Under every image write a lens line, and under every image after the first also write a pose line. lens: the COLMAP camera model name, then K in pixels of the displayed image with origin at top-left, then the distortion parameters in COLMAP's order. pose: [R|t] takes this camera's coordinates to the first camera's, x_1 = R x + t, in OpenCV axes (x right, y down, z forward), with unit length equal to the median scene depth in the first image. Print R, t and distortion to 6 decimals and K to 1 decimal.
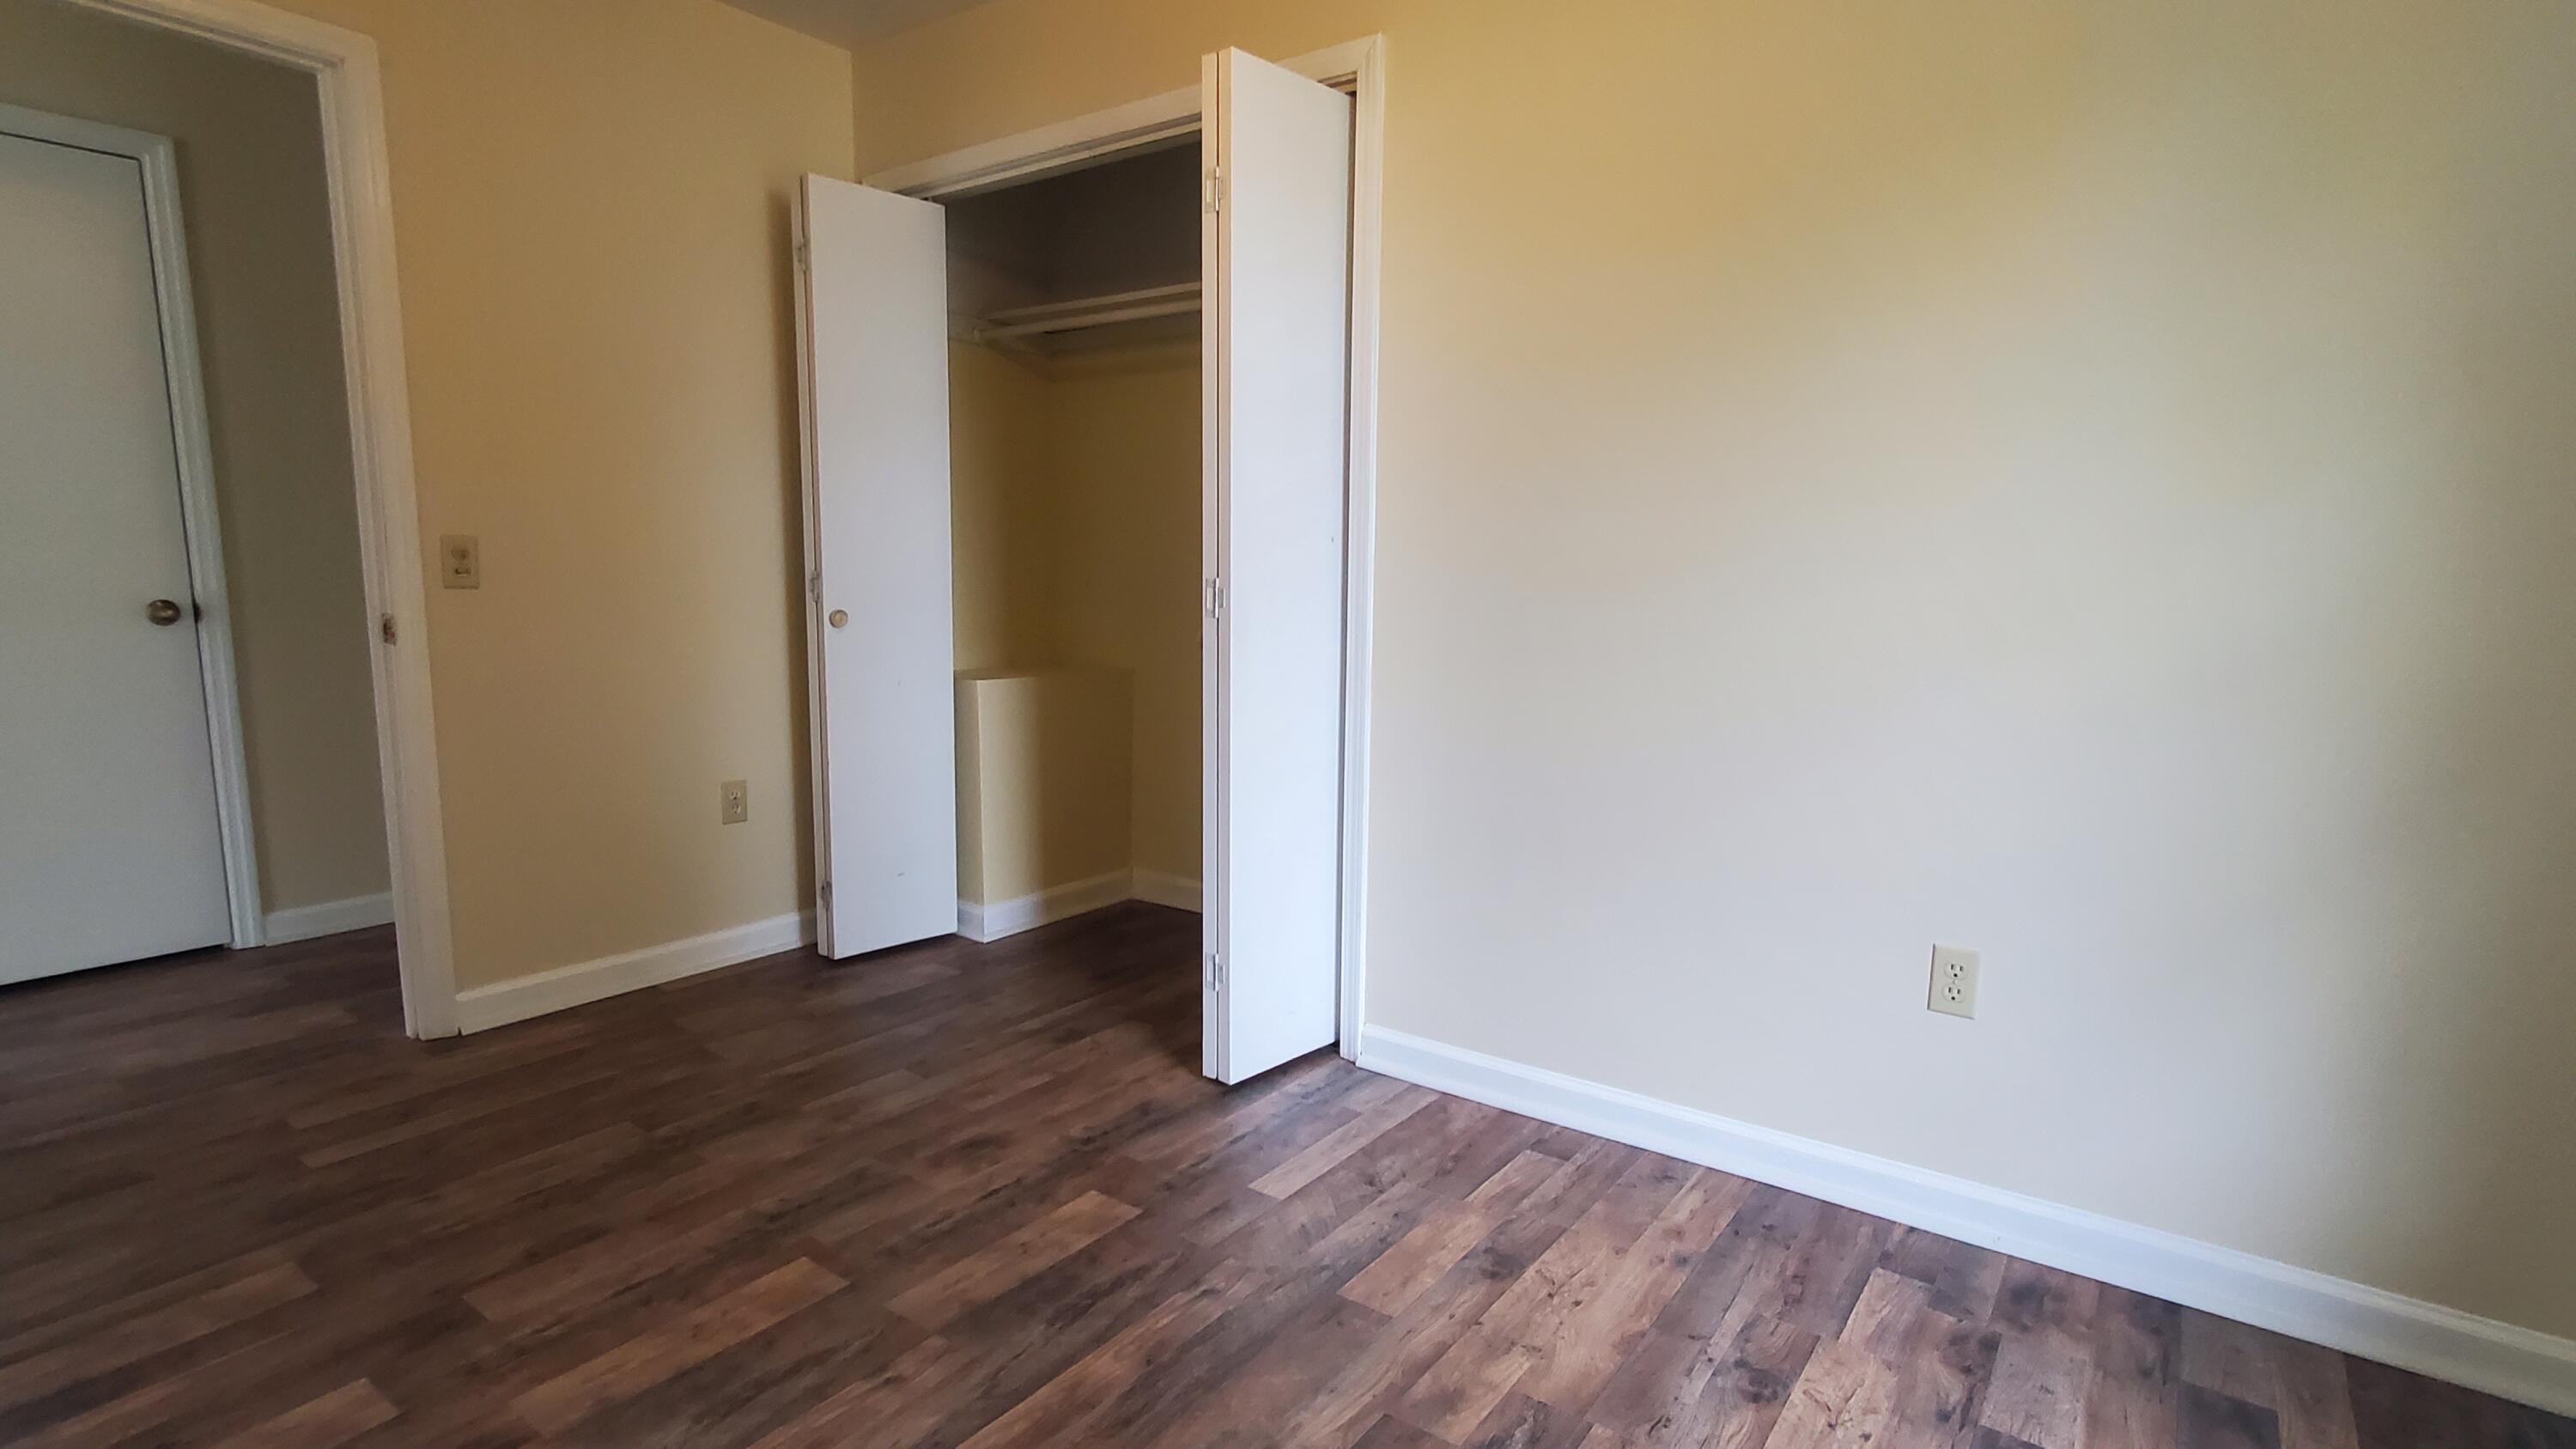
lens RADIAL K [[1262.2, 0, 1278.5], [0, 1262.2, 744.1], [0, 0, 1]] dist [0.001111, 0.000142]
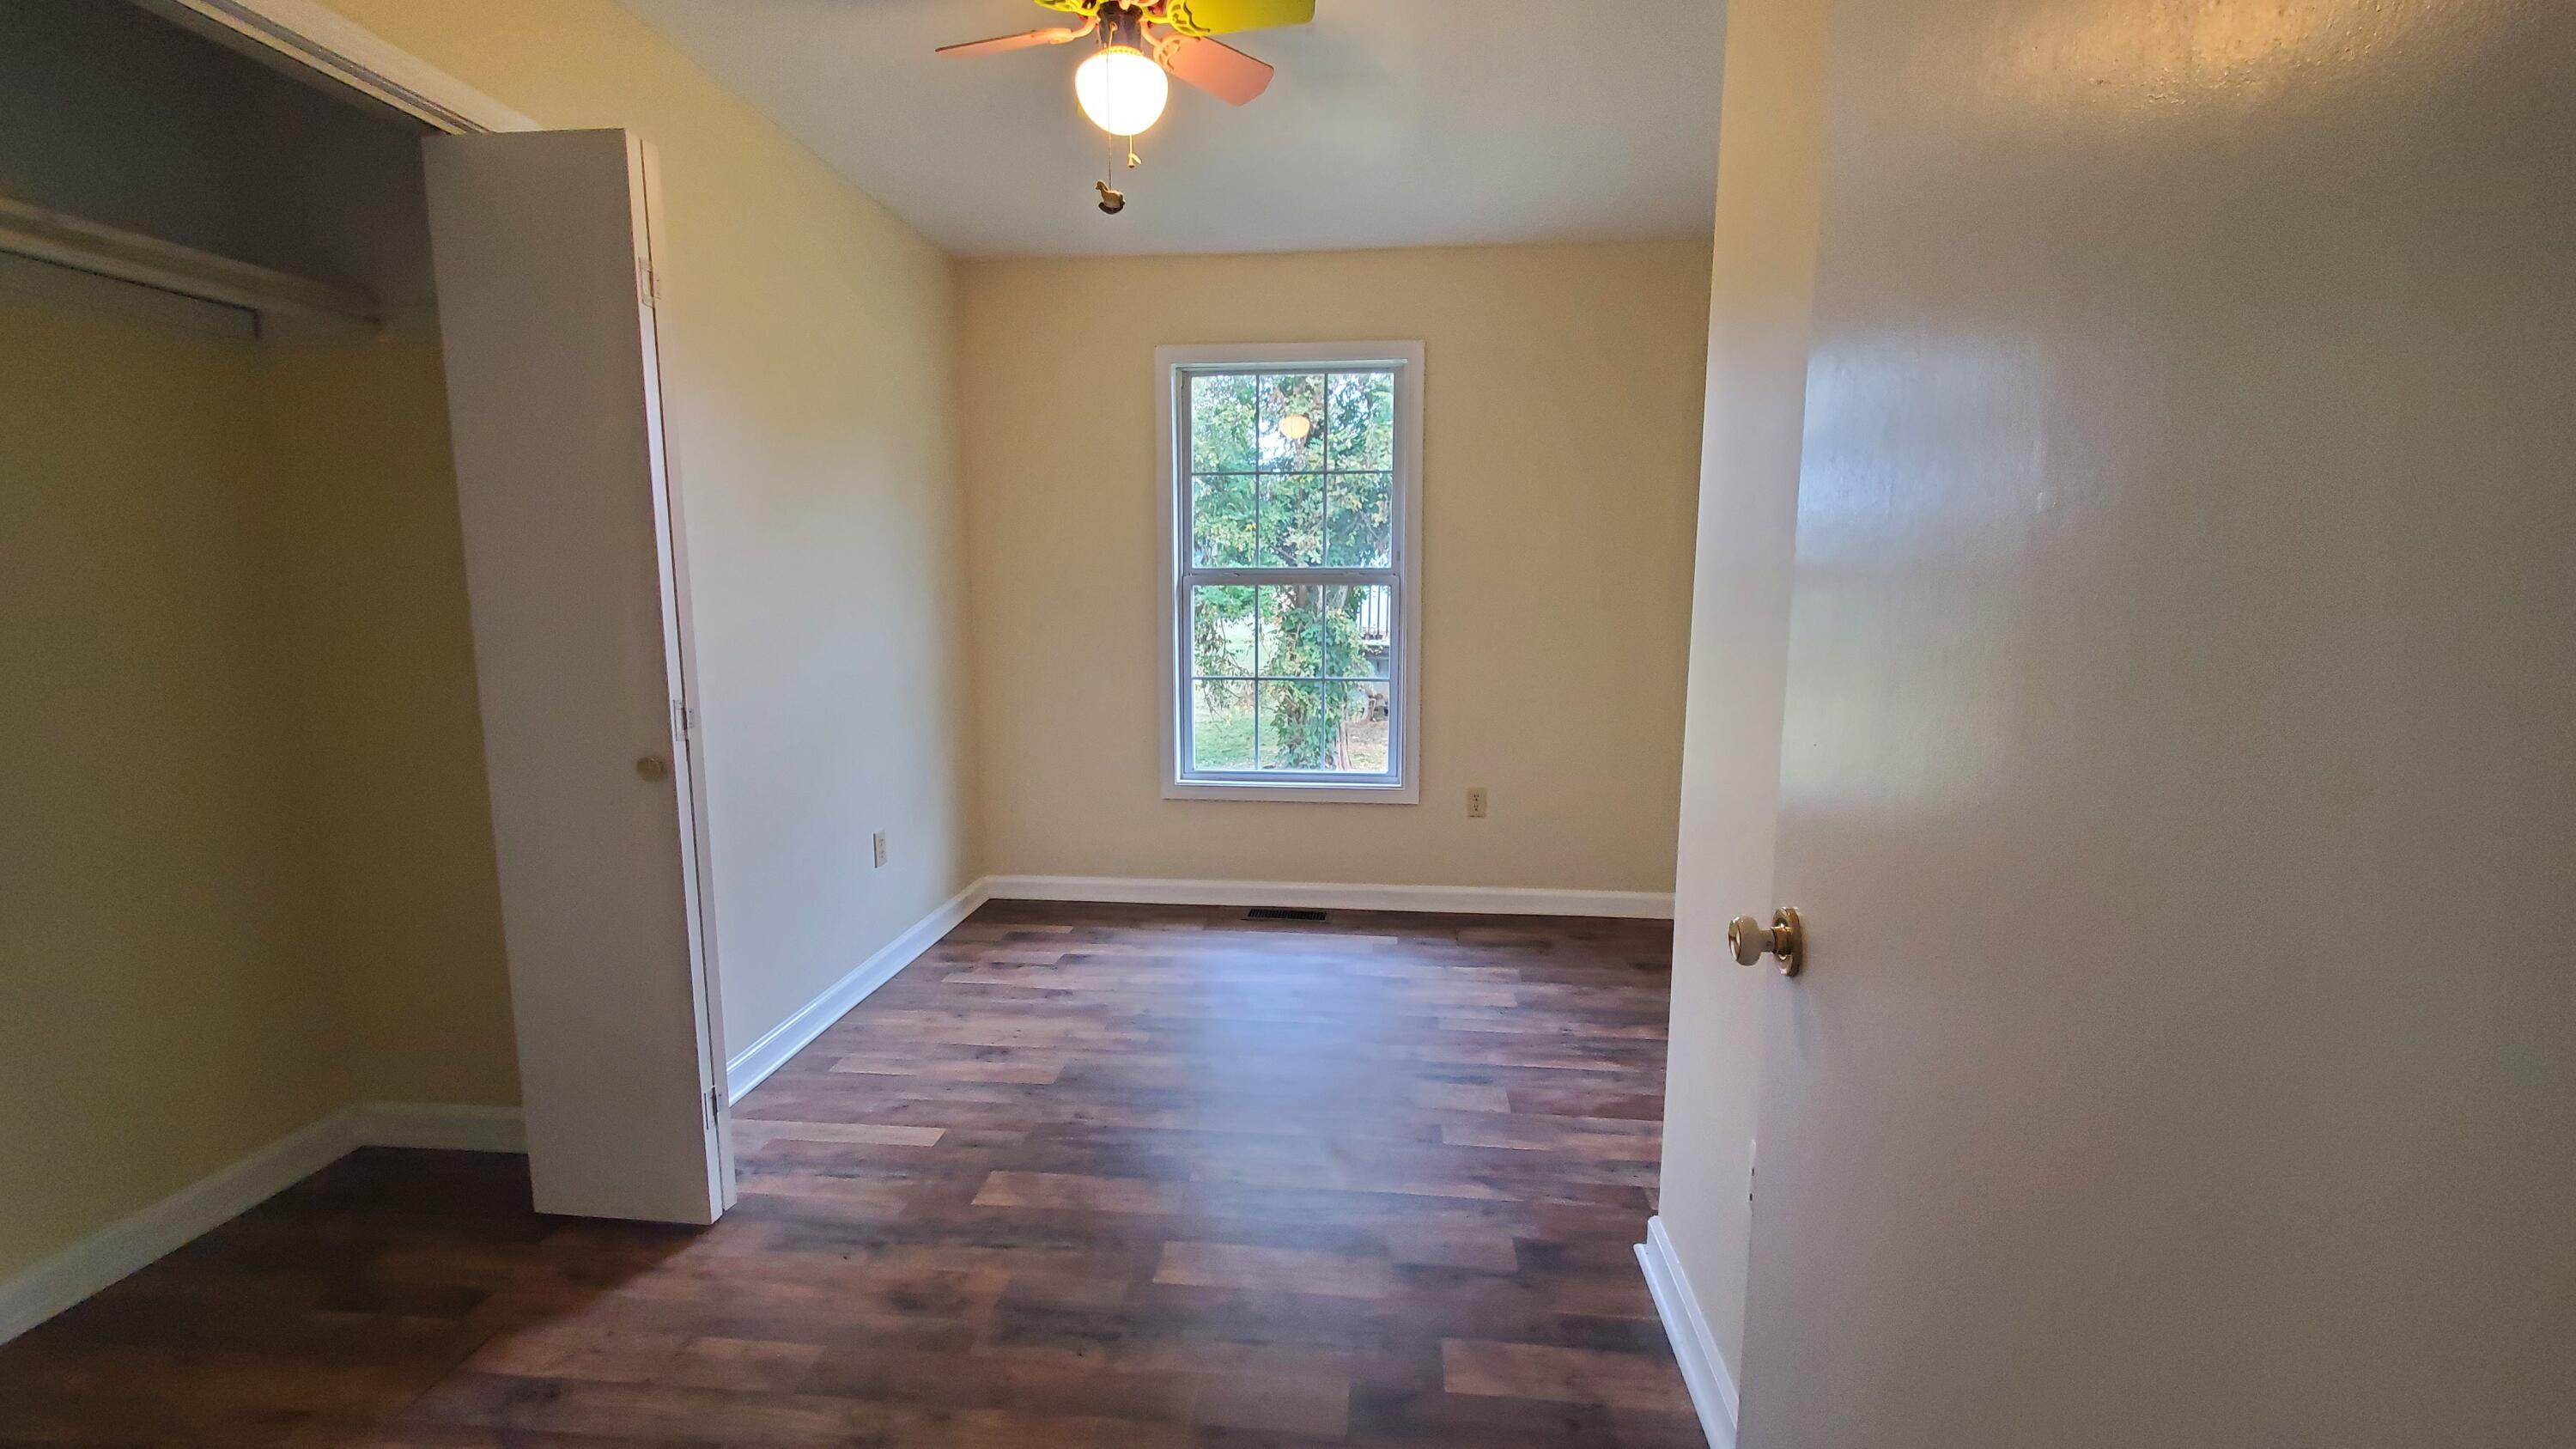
lens RADIAL K [[1042.1, 0, 1288.0], [0, 1042.1, 724.5], [0, 0, 1]] dist [-0.000240, -0.000022]
pose [[-0.514886, -0.126153, 0.847925, -1.121862], [0.119534, 0.968885, 0.216733, -0.269014], [-0.848884, 0.212949, -0.483786, 1.179581]]
